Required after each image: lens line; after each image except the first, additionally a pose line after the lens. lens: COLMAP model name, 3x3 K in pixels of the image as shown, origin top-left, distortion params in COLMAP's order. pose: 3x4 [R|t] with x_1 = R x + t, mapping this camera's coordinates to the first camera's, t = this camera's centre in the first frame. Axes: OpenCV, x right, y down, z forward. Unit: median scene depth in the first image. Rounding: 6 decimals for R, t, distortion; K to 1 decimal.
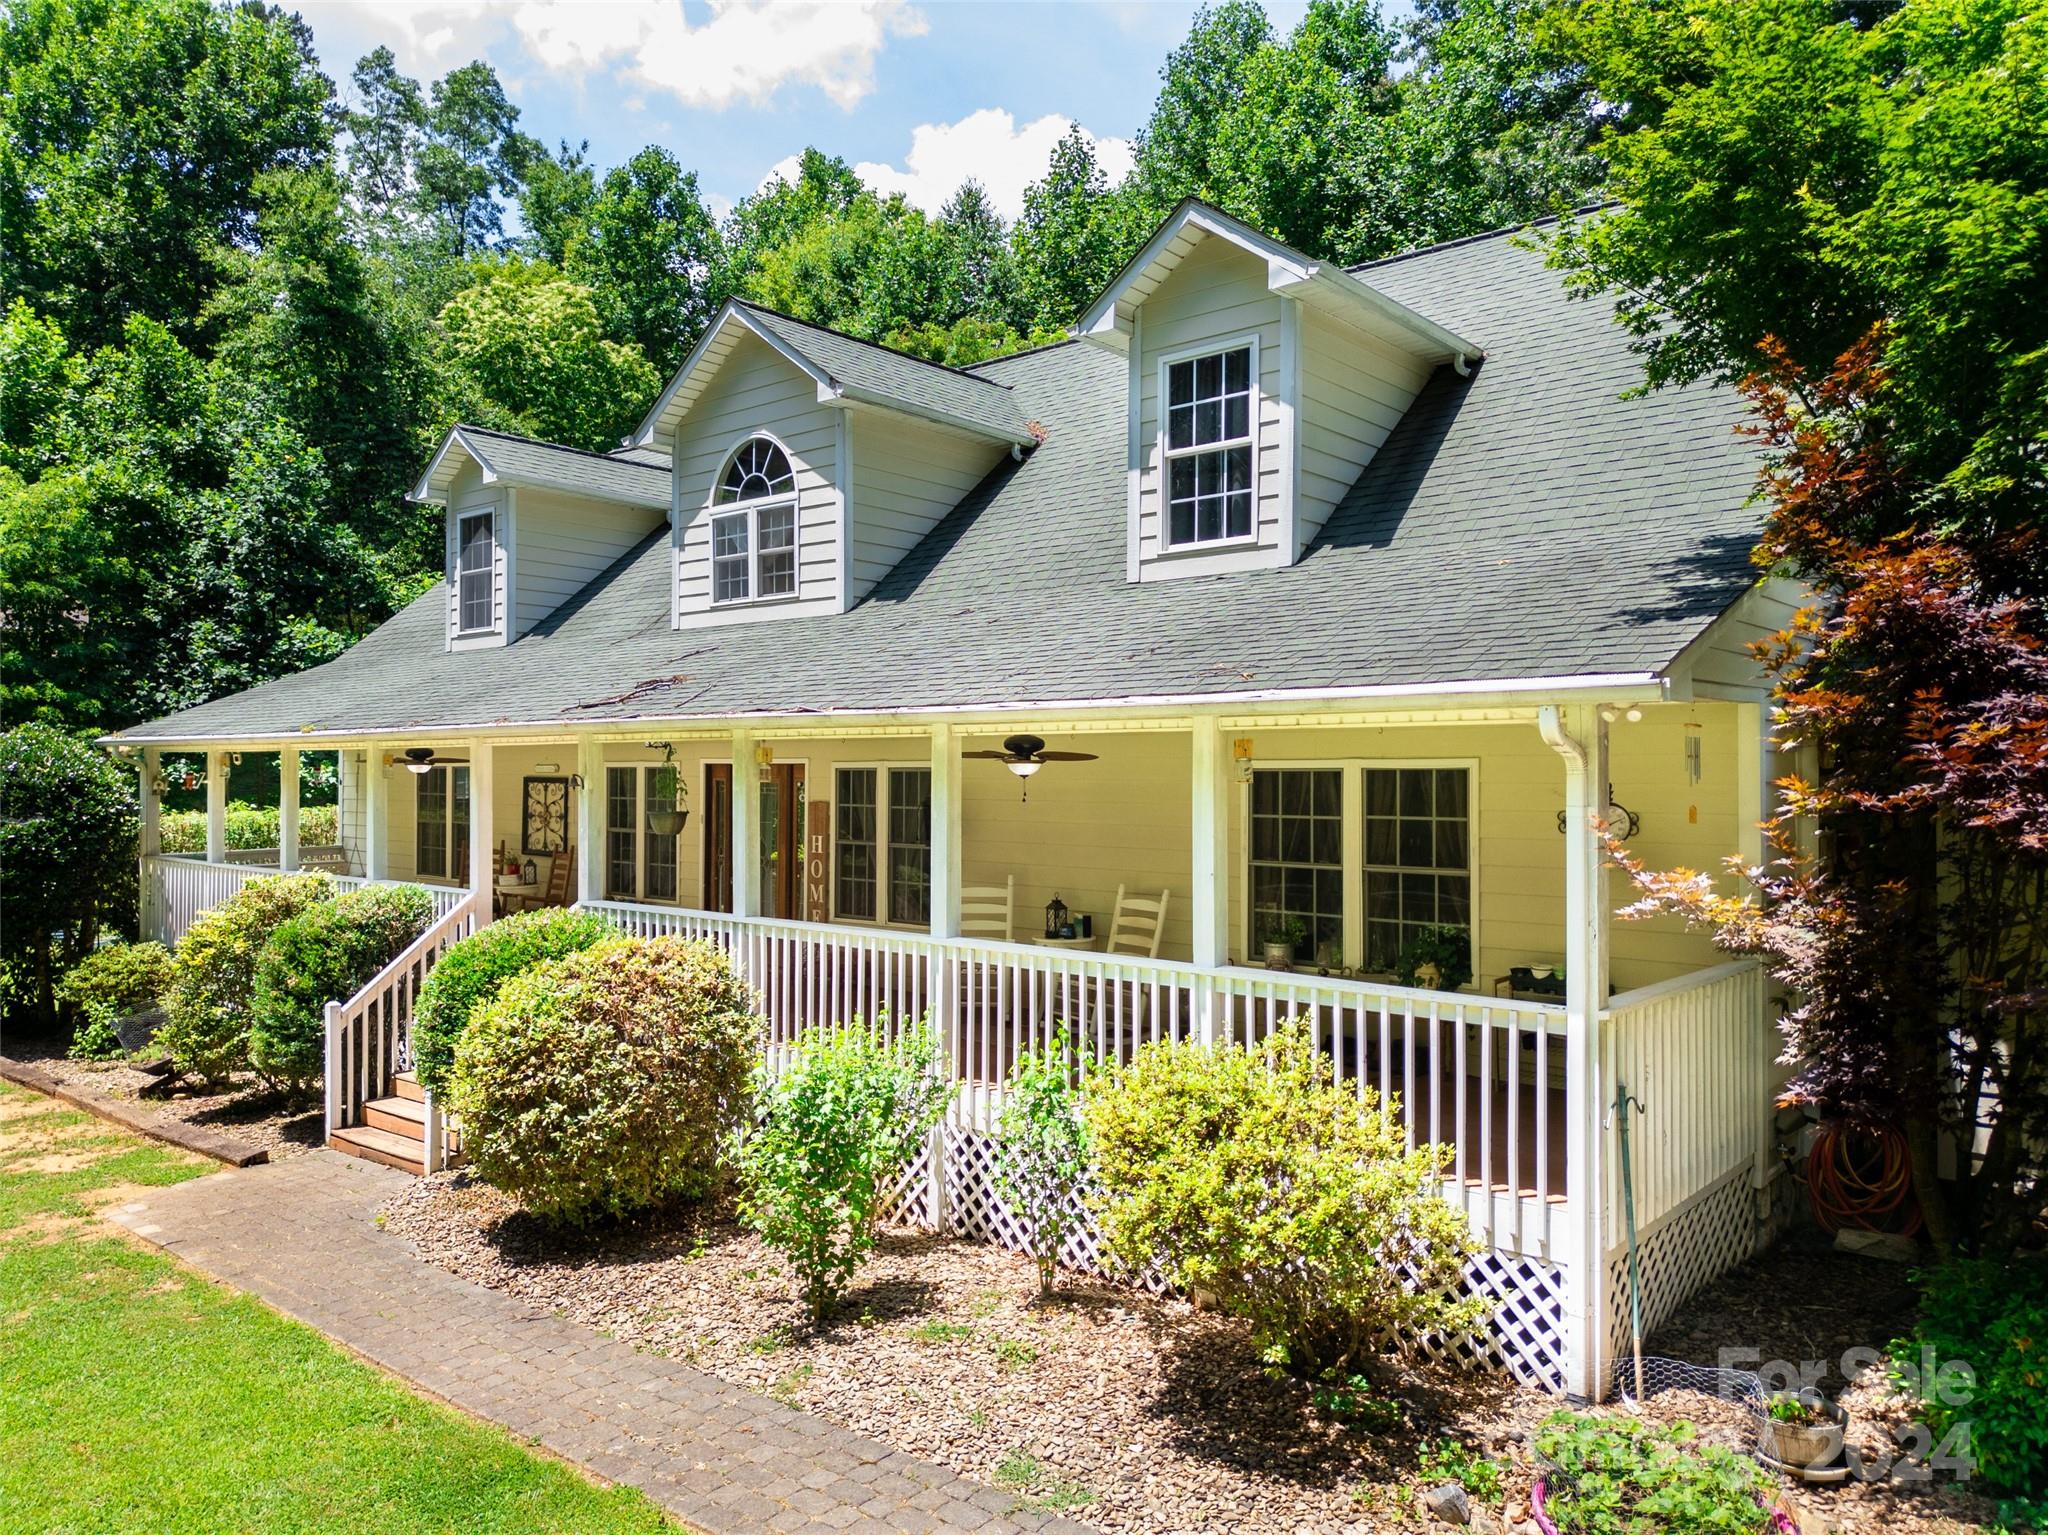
lens RADIAL K [[1441.9, 0, 1025.7], [0, 1441.9, 772.6], [0, 0, 1]] dist [0.073781, -0.075692]
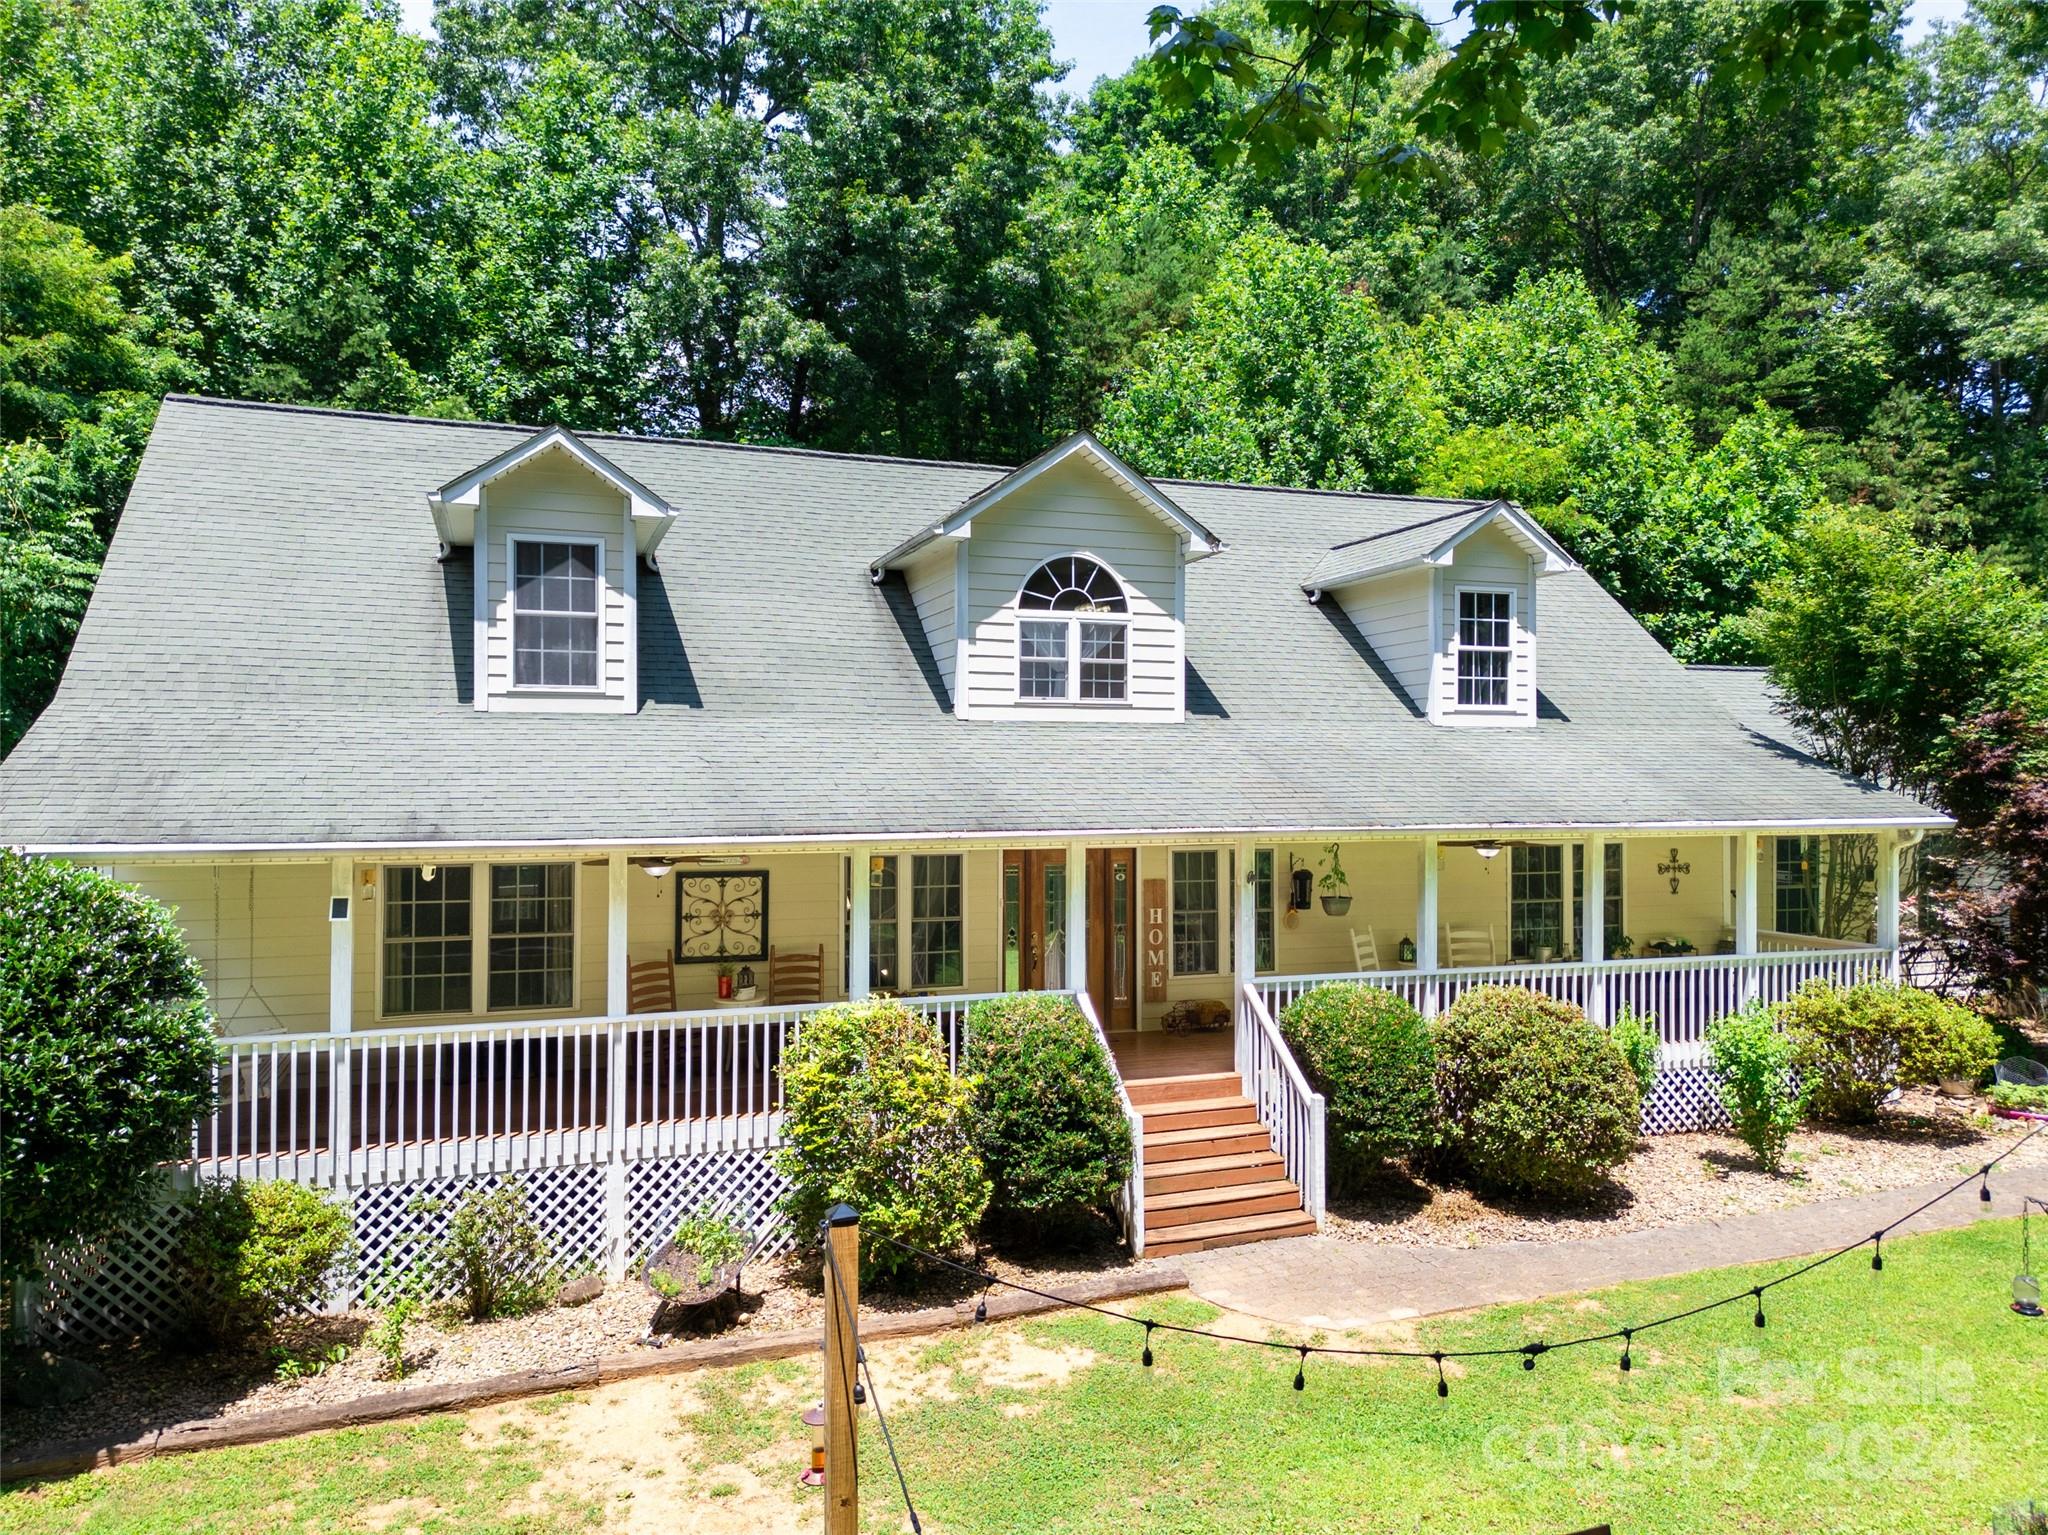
lens RADIAL K [[1430.0, 0, 1033.1], [0, 1430.0, 770.4], [0, 0, 1]] dist [0.081747, -0.092541]
pose [[0.485712, 0.001365, 0.874118, -1.773705], [0.003534, 0.999988, -0.003525, -0.095905], [-0.874112, 0.004802, 0.485701, 0.756369]]
